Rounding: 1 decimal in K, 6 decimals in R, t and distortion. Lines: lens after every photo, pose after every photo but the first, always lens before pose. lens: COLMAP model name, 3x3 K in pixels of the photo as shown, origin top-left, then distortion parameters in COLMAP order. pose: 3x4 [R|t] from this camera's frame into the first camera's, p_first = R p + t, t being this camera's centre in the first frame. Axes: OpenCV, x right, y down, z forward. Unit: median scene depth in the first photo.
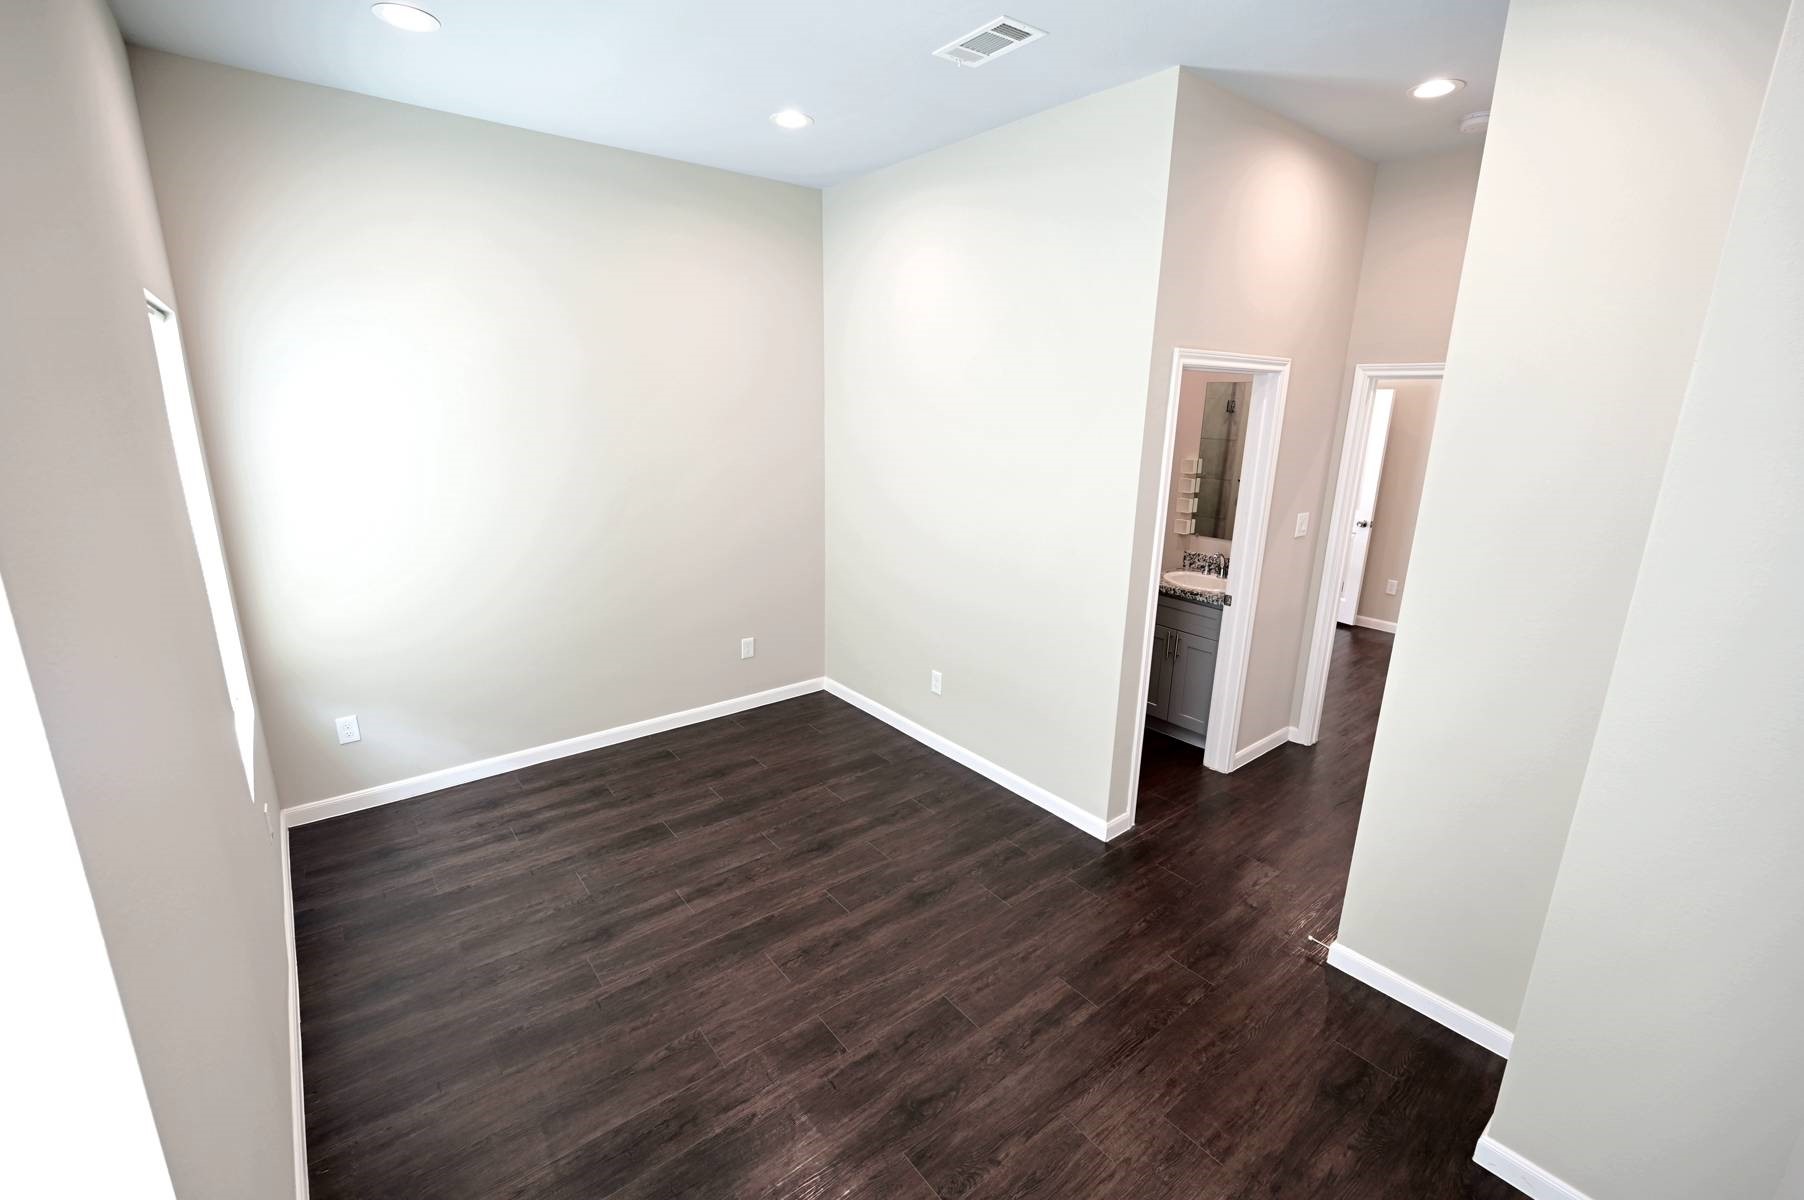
lens RADIAL K [[739.1, 0, 888.8], [0, 739.1, 584.3], [0, 0, 1]] dist [-0.002853, -0.000070]
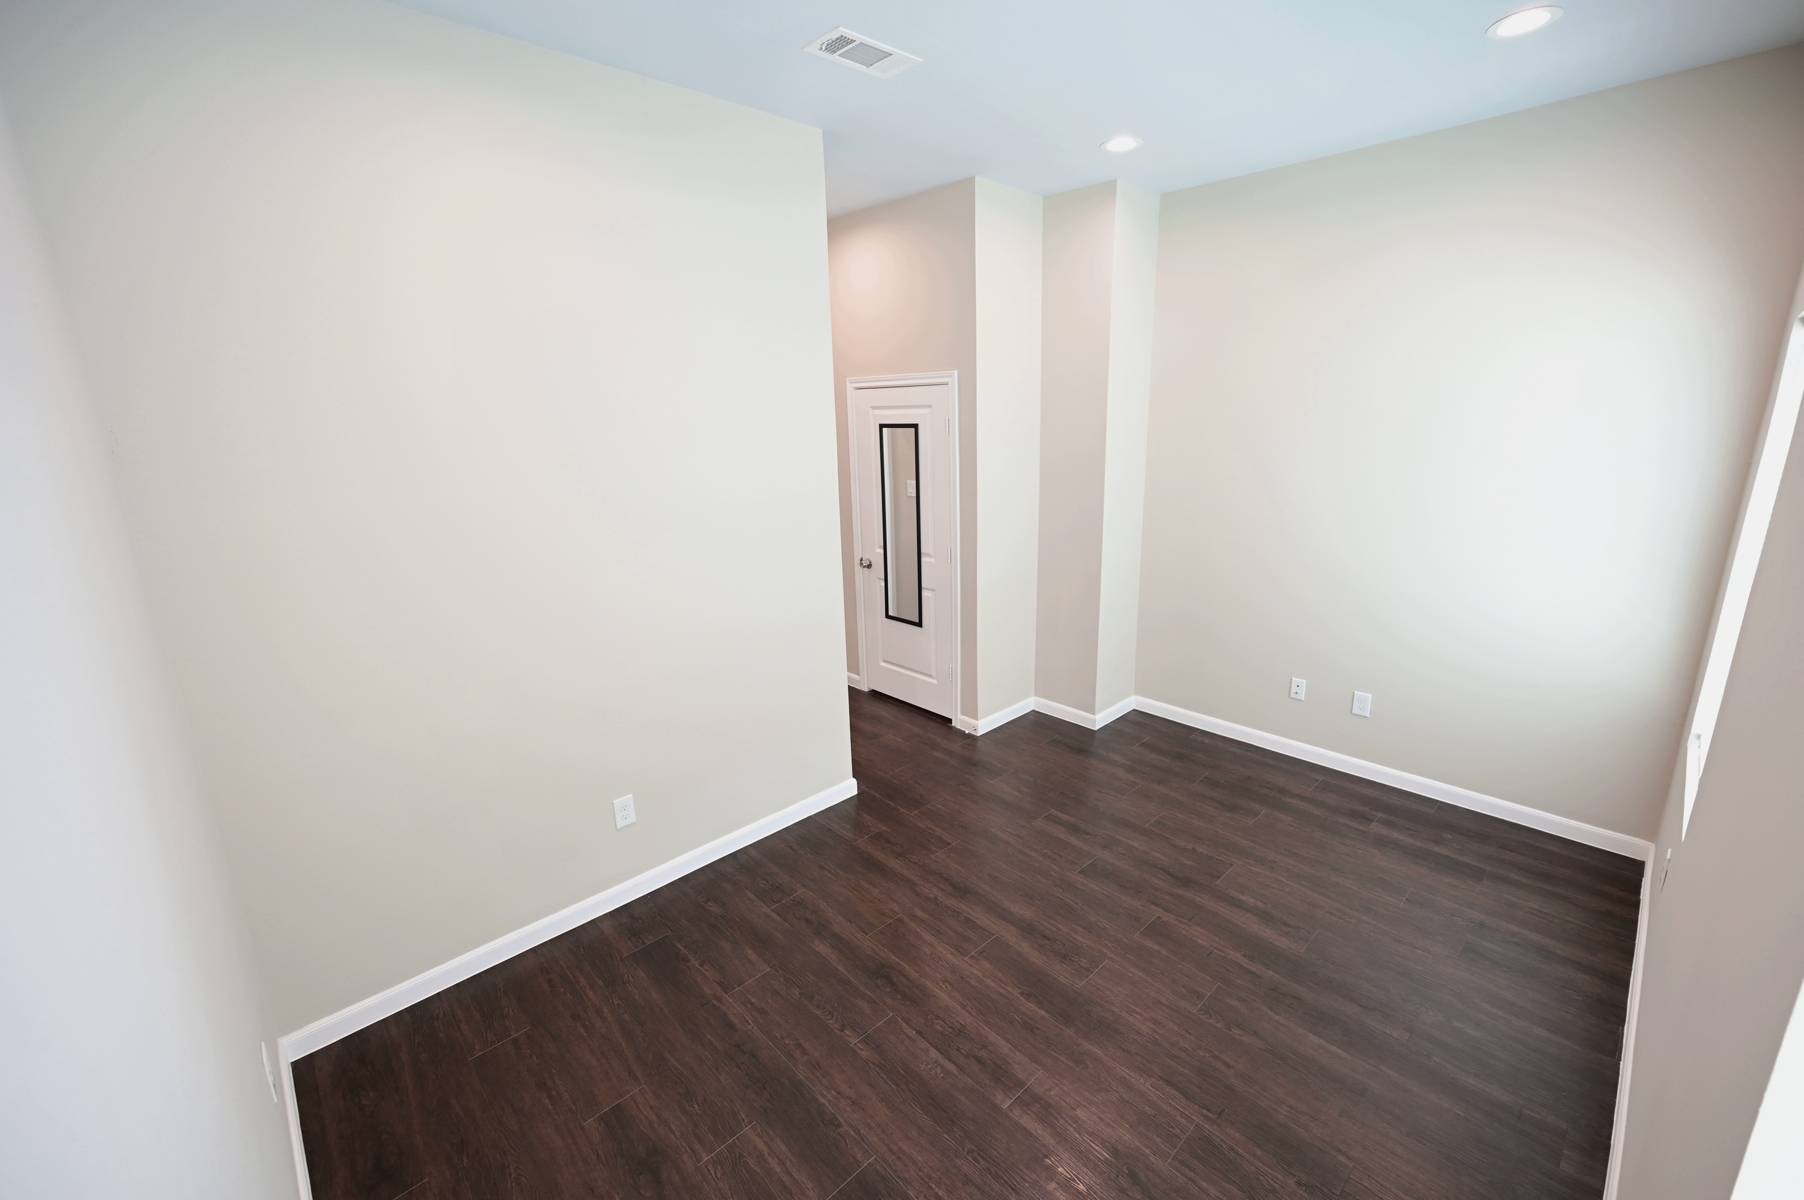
lens RADIAL K [[739.1, 0, 891.4], [0, 739.1, 612.8], [0, 0, 1]] dist [-0.002853, -0.000070]
pose [[-0.071063, -0.283319, 0.956389, -0.899425], [0.268515, 0.917986, 0.291894, -0.284165], [-0.960651, 0.277548, 0.010841, 1.051109]]
